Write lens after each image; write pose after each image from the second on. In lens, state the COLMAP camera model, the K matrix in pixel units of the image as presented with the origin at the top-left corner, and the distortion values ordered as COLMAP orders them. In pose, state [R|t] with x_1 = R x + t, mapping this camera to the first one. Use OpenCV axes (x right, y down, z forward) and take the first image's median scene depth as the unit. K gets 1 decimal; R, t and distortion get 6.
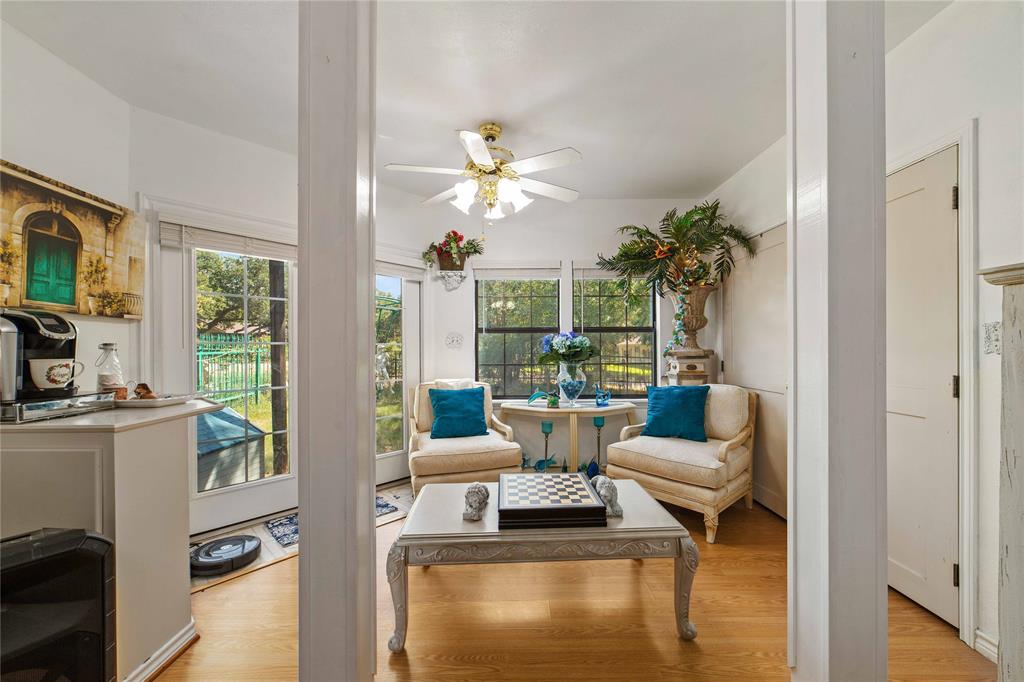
lens RADIAL K [[392.1, 0, 514.2], [0, 392.1, 351.6], [0, 0, 1]] dist [0.000911, 0.000996]
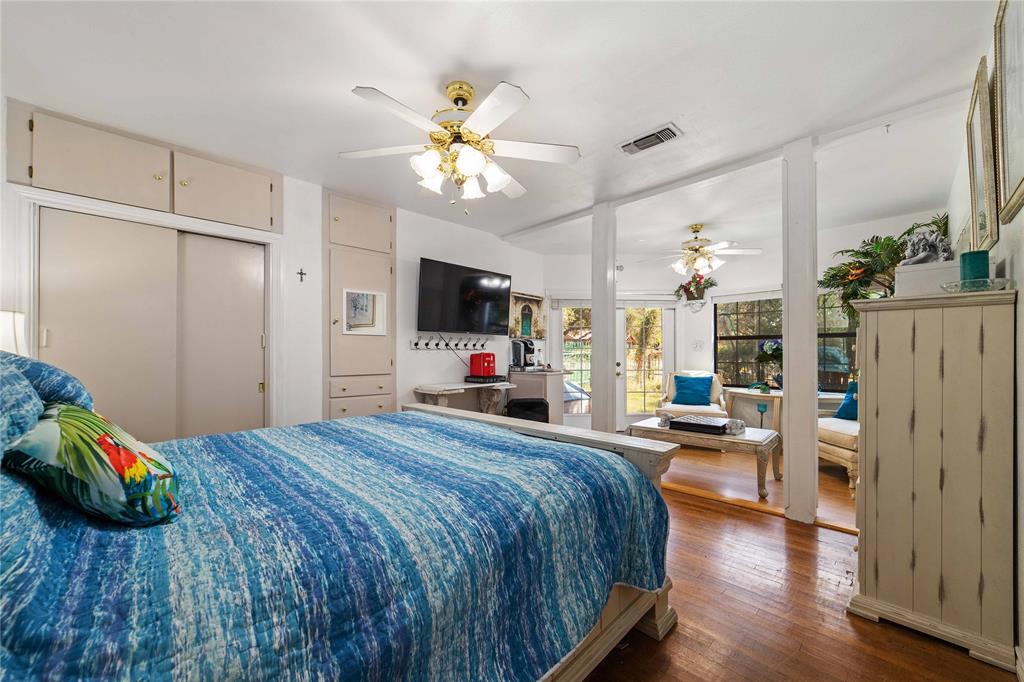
lens RADIAL K [[392.1, 0, 511.6], [0, 392.1, 352.0], [0, 0, 1]] dist [0.000911, 0.000996]
pose [[0.702563, 0.002969, -0.711615, 0.456060], [-0.007145, 0.999970, -0.002882, 0.006050], [0.711586, 0.007109, 0.702563, -0.616270]]
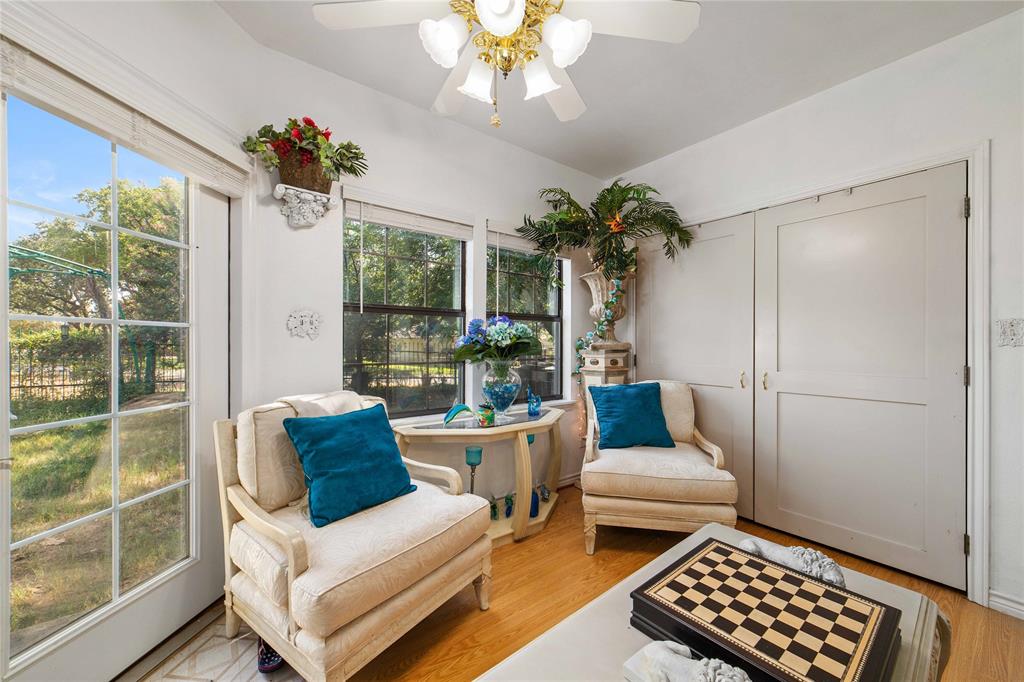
lens RADIAL K [[392.1, 0, 511.7], [0, 392.1, 346.4], [0, 0, 1]] dist [0.000911, 0.000996]
pose [[0.790748, 0.003592, 0.612131, -0.282492], [-0.003634, 0.999993, -0.001174, 0.005207], [-0.612131, -0.001296, 0.790755, 0.435224]]
